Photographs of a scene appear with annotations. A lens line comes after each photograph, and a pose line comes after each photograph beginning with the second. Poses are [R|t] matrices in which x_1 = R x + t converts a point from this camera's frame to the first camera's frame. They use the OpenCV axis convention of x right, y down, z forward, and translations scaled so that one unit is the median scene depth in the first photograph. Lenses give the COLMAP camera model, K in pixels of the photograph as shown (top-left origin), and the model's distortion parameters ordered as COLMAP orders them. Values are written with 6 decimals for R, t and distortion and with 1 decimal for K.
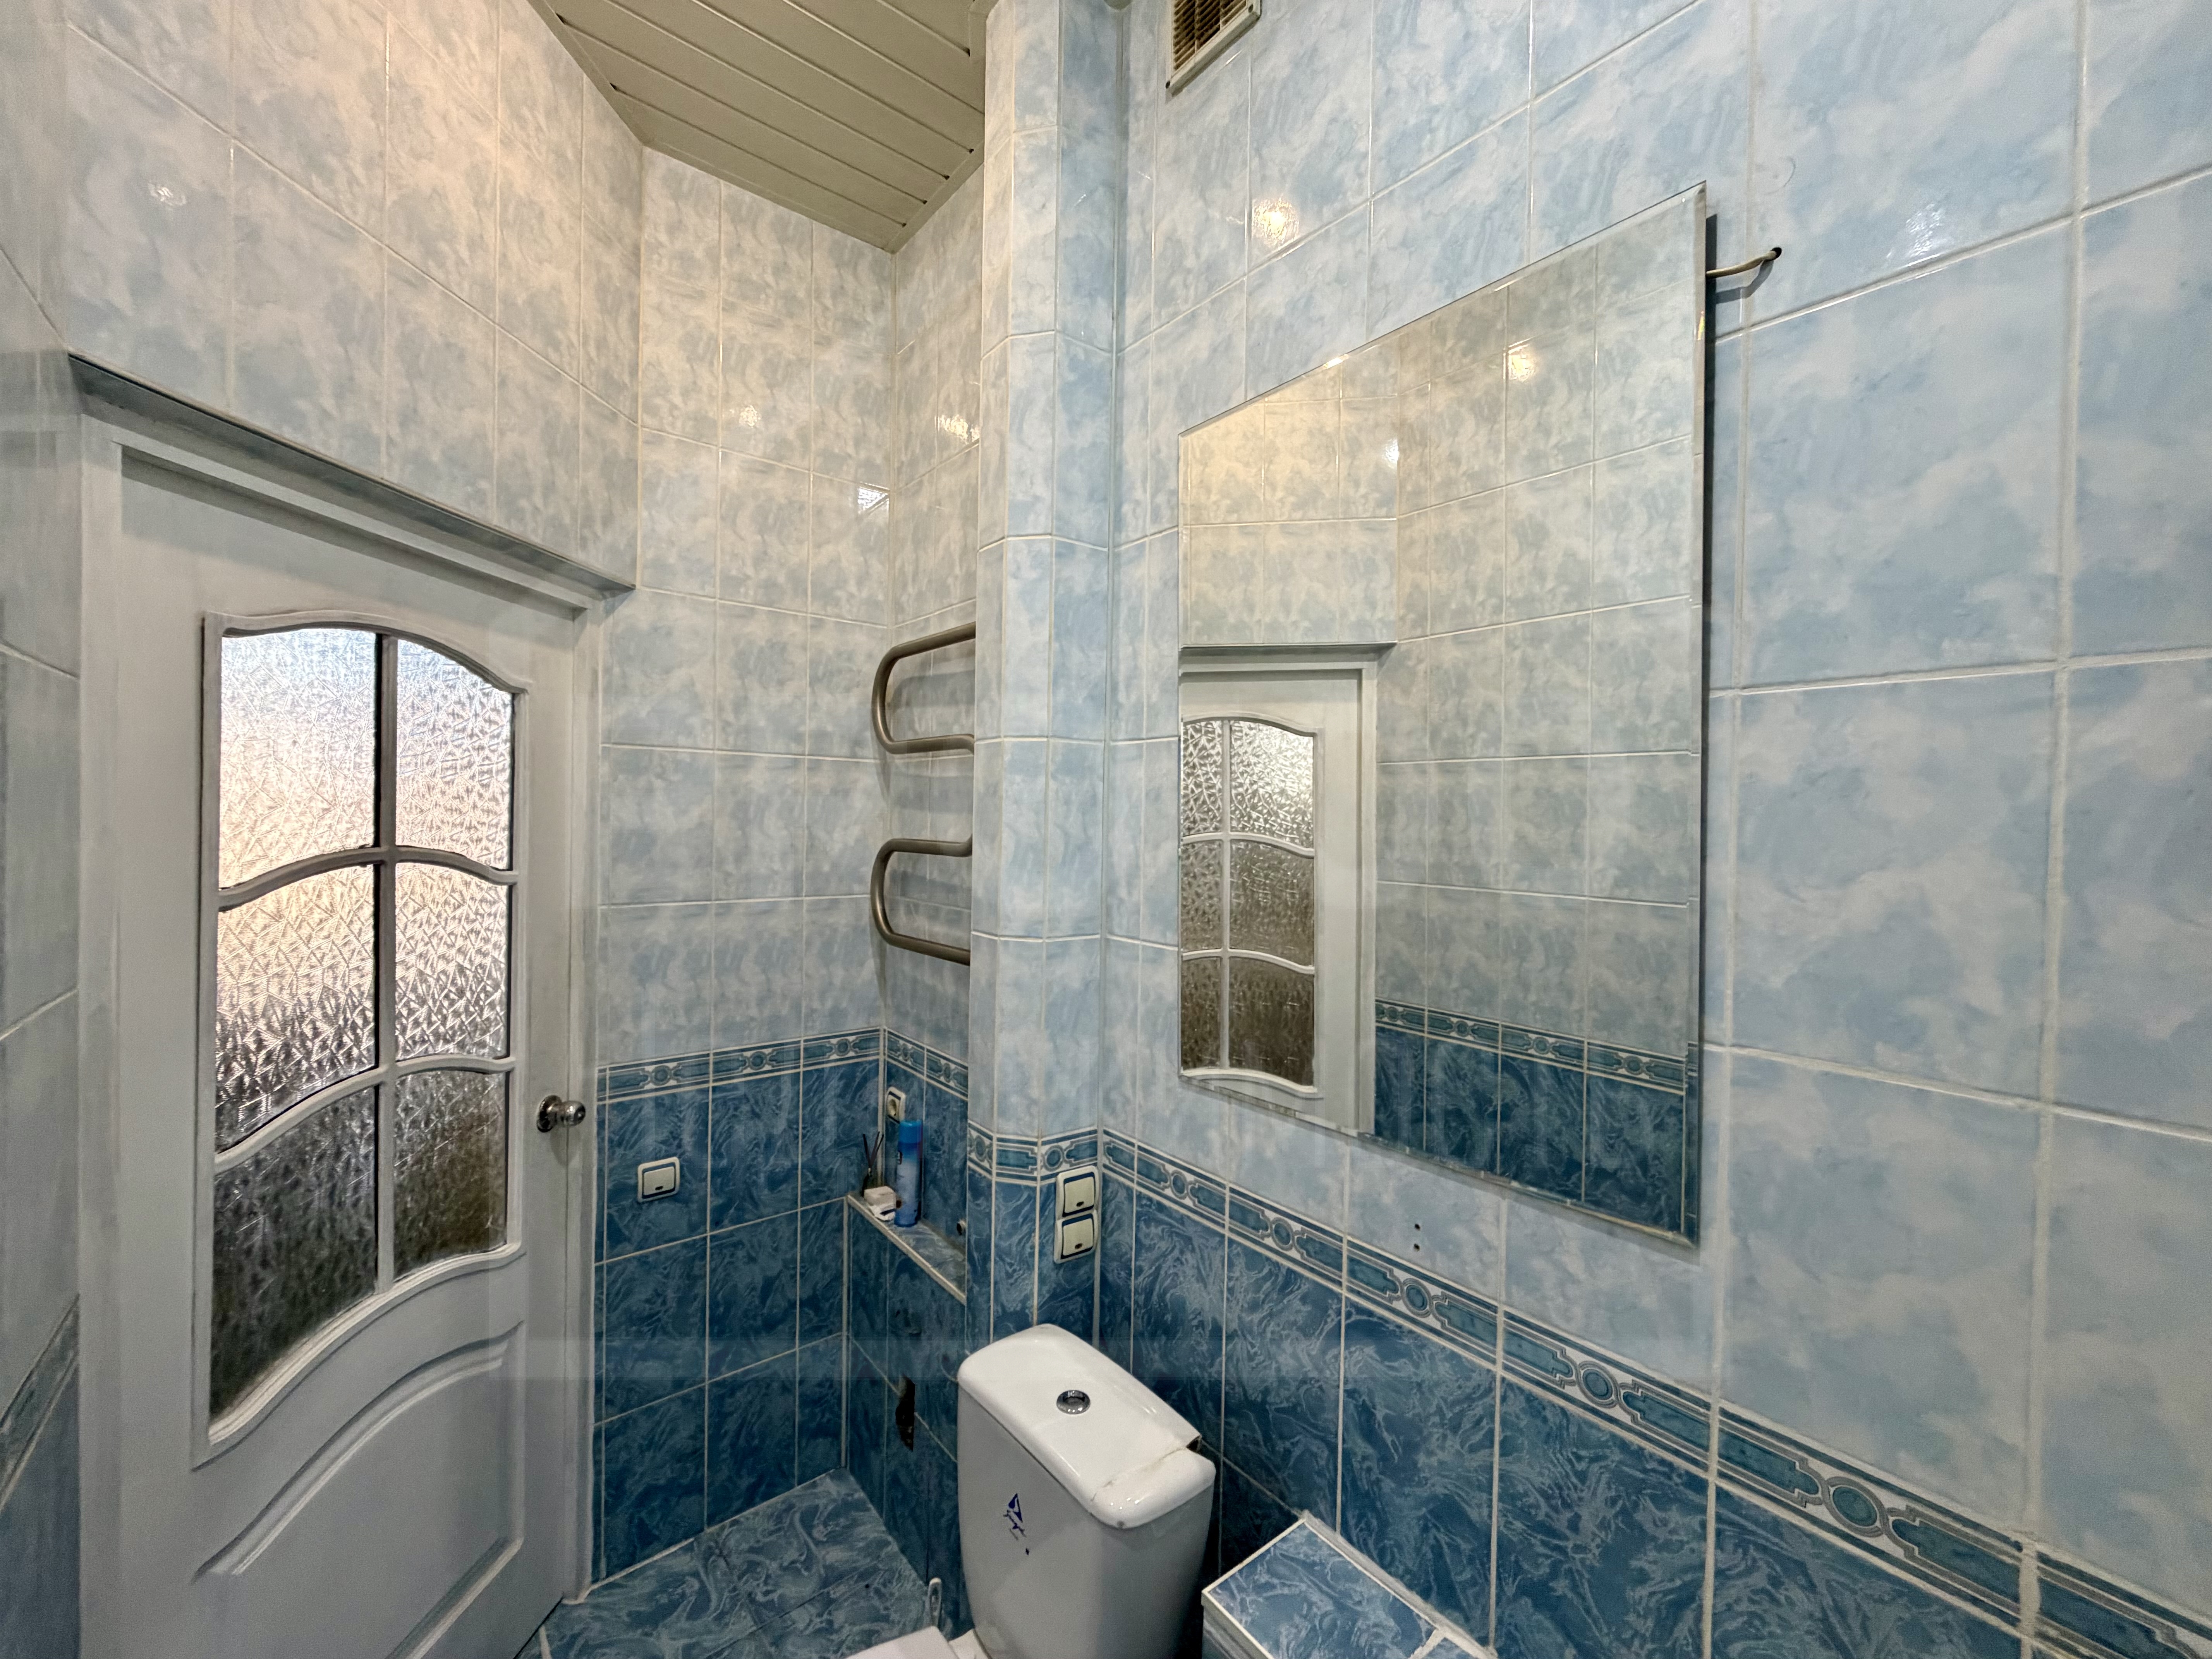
lens RADIAL K [[882.3, 0, 1100.7], [0, 882.3, 827.5], [0, 0, 1]] dist [-0.001216, -0.000036]
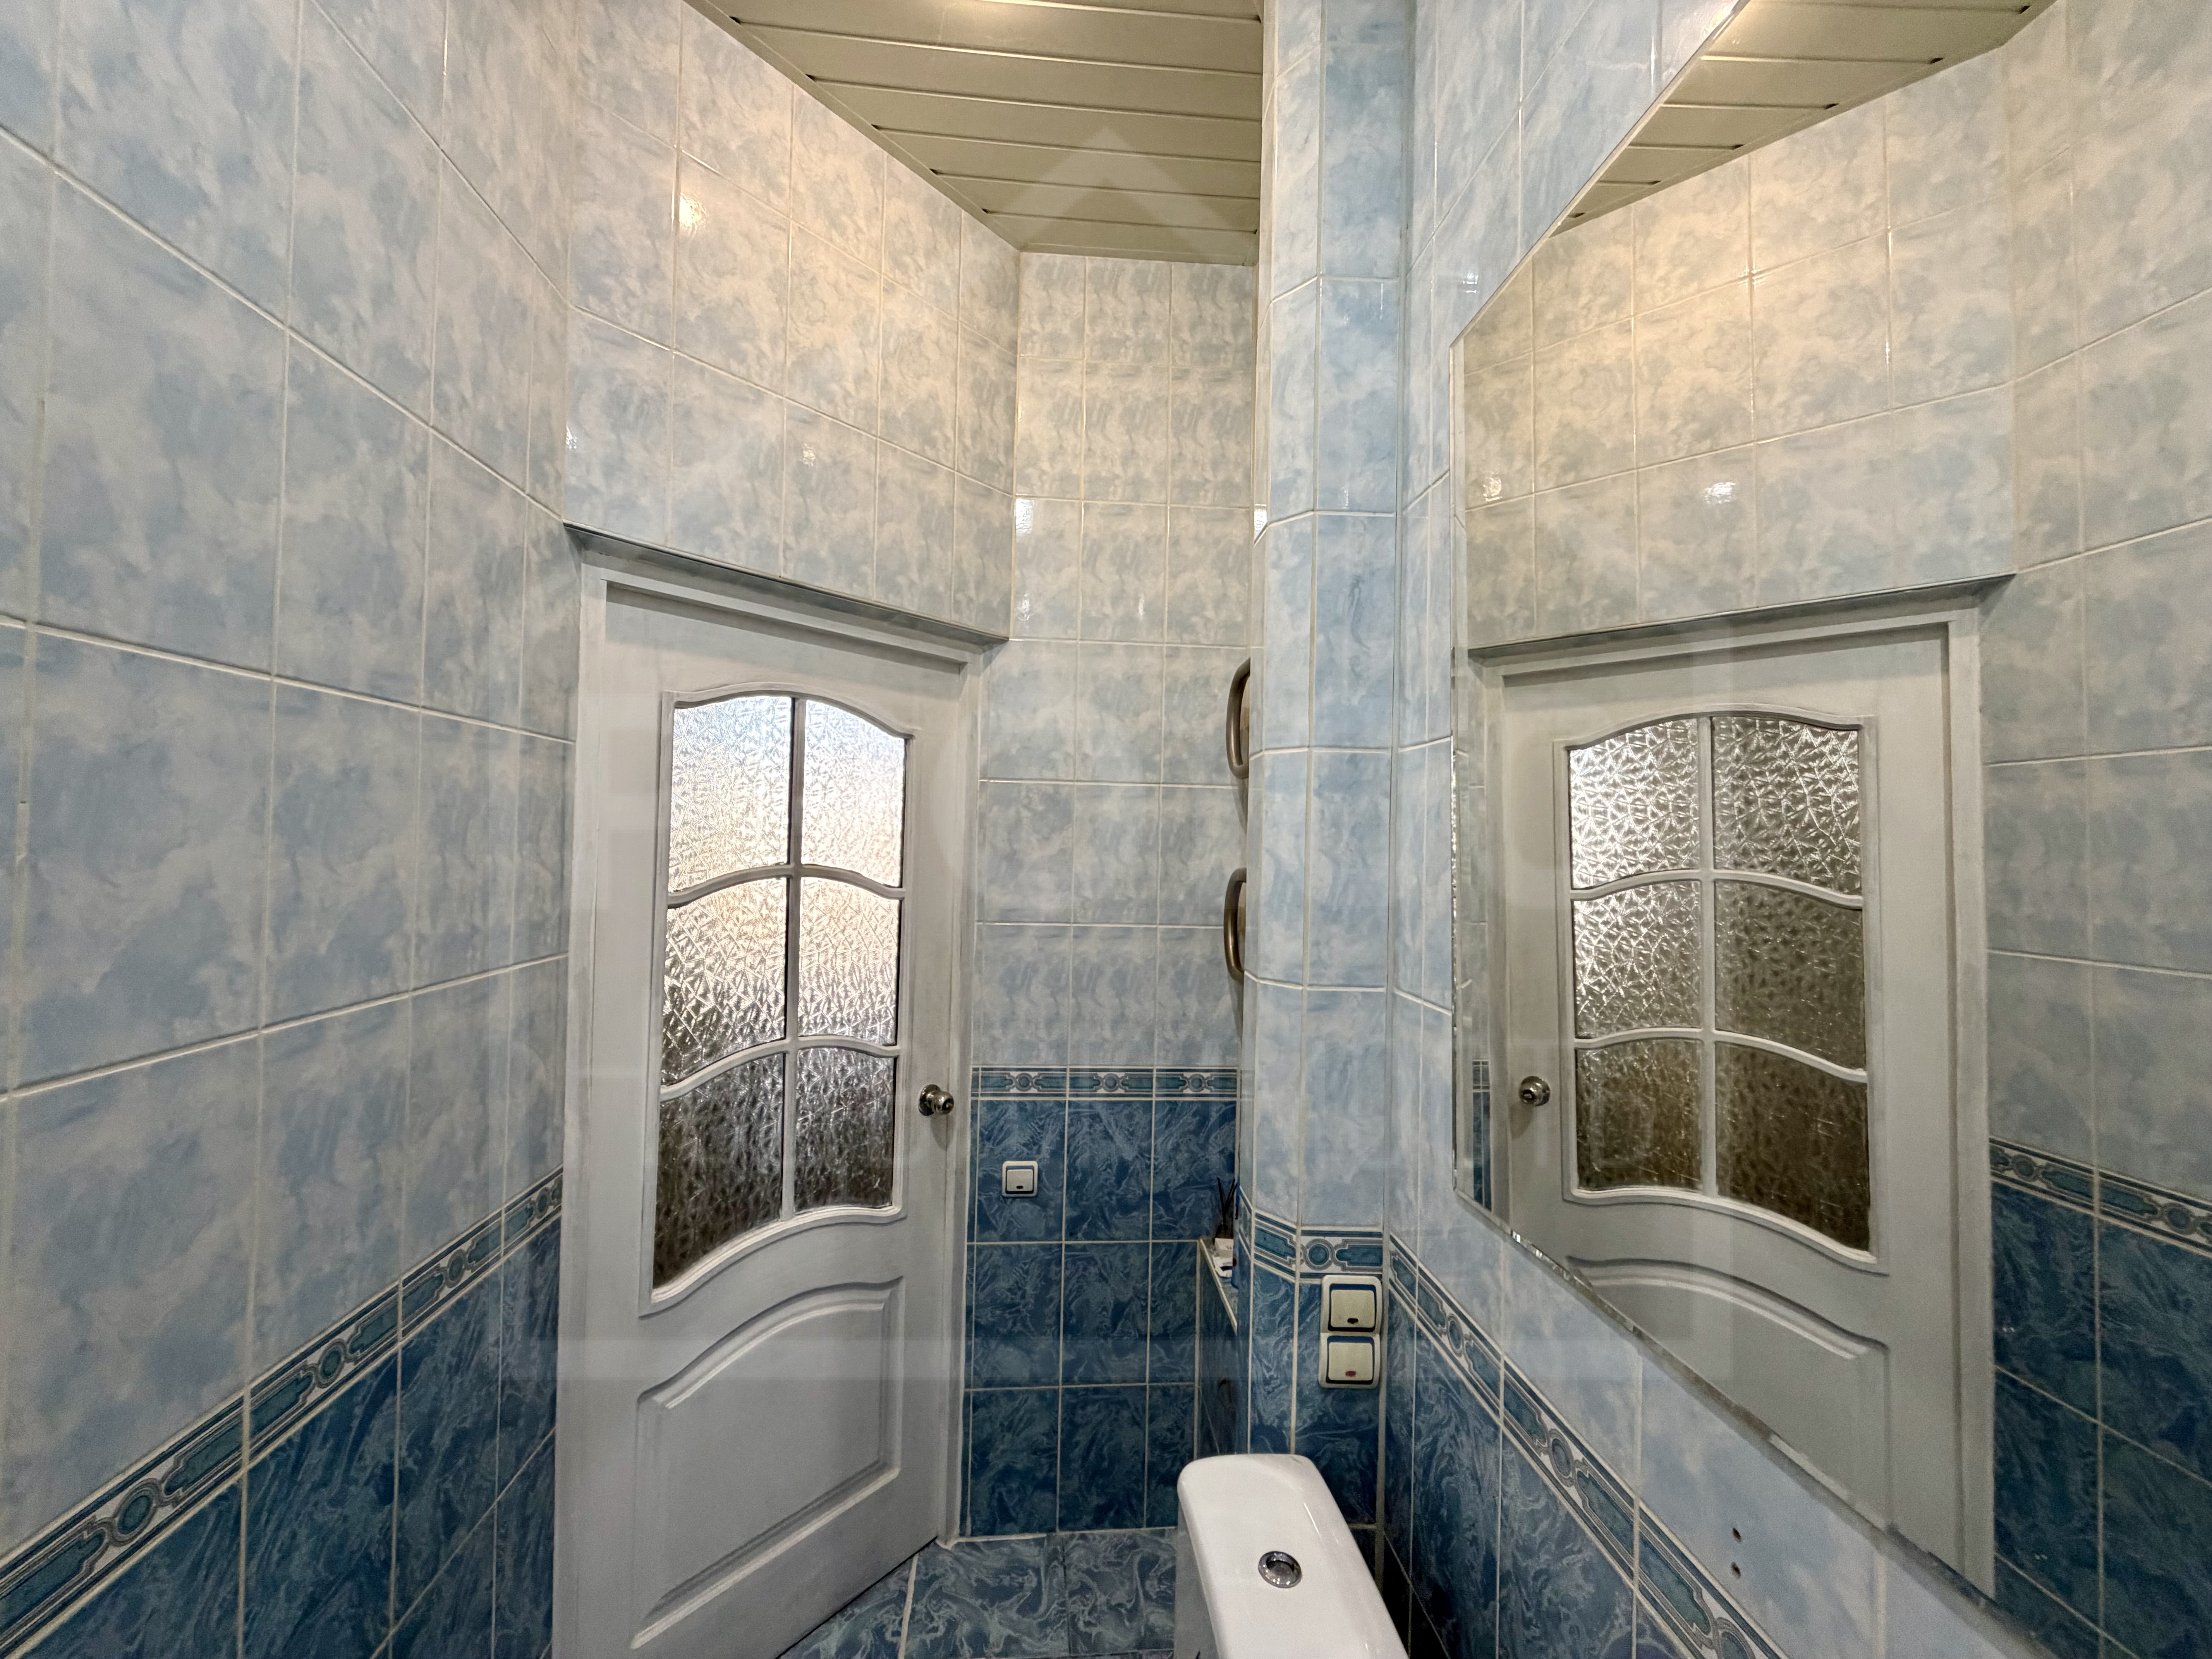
lens RADIAL K [[882.3, 0, 1097.1], [0, 882.3, 827.5], [0, 0, 1]] dist [-0.001216, -0.000036]
pose [[0.822619, -0.009002, -0.568522, 0.222350], [-0.014758, 0.999200, -0.037176, 0.008144], [0.568401, 0.038972, 0.821828, 0.167779]]
